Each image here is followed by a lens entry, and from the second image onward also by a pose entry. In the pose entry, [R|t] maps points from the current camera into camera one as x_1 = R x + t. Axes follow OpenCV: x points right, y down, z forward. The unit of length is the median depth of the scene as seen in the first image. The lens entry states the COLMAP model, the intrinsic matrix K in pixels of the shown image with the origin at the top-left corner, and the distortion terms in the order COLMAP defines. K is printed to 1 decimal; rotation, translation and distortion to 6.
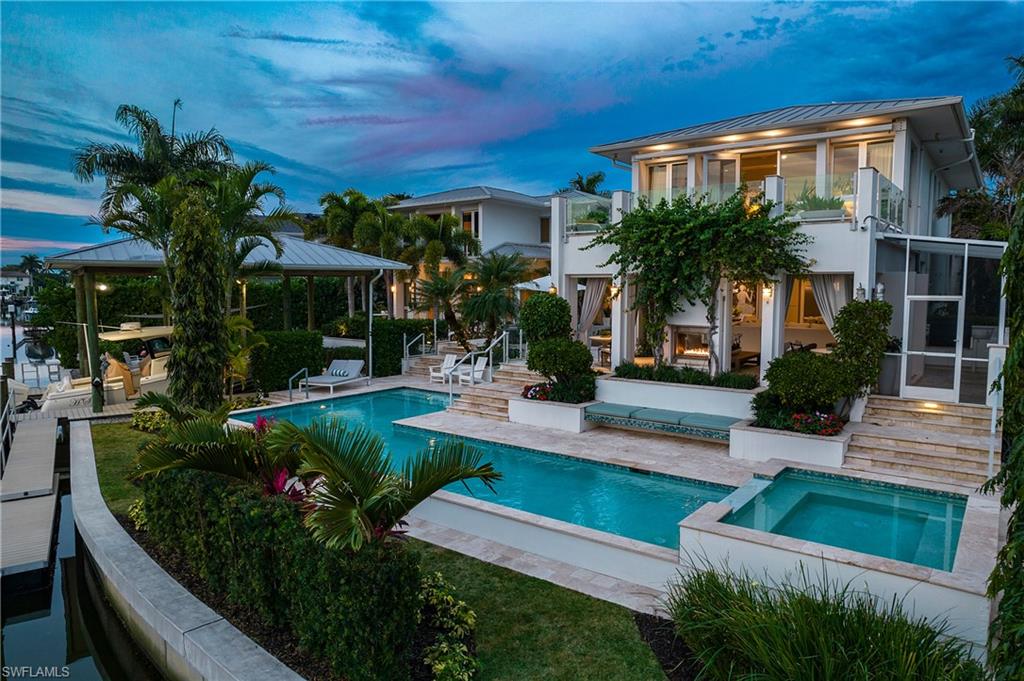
lens RADIAL K [[665.3, 0, 512.0], [0, 665.3, 340.5], [0, 0, 1]] dist [-0.008060, -0.000463]
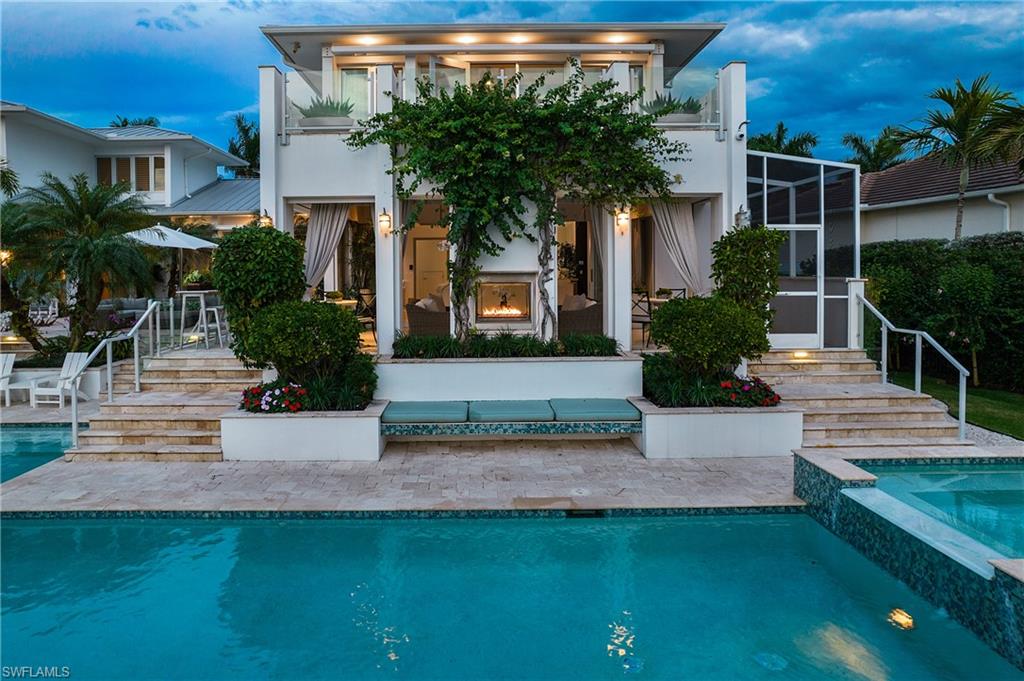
lens RADIAL K [[699.4, 0, 510.2], [0, 699.4, 288.1], [0, 0, 1]] dist [-0.022202, -0.001120]
pose [[0.792102, -0.026074, 0.609831, -0.168168], [0.060181, 0.997555, -0.035517, 0.020336], [-0.607414, 0.064833, 0.791735, 0.450771]]
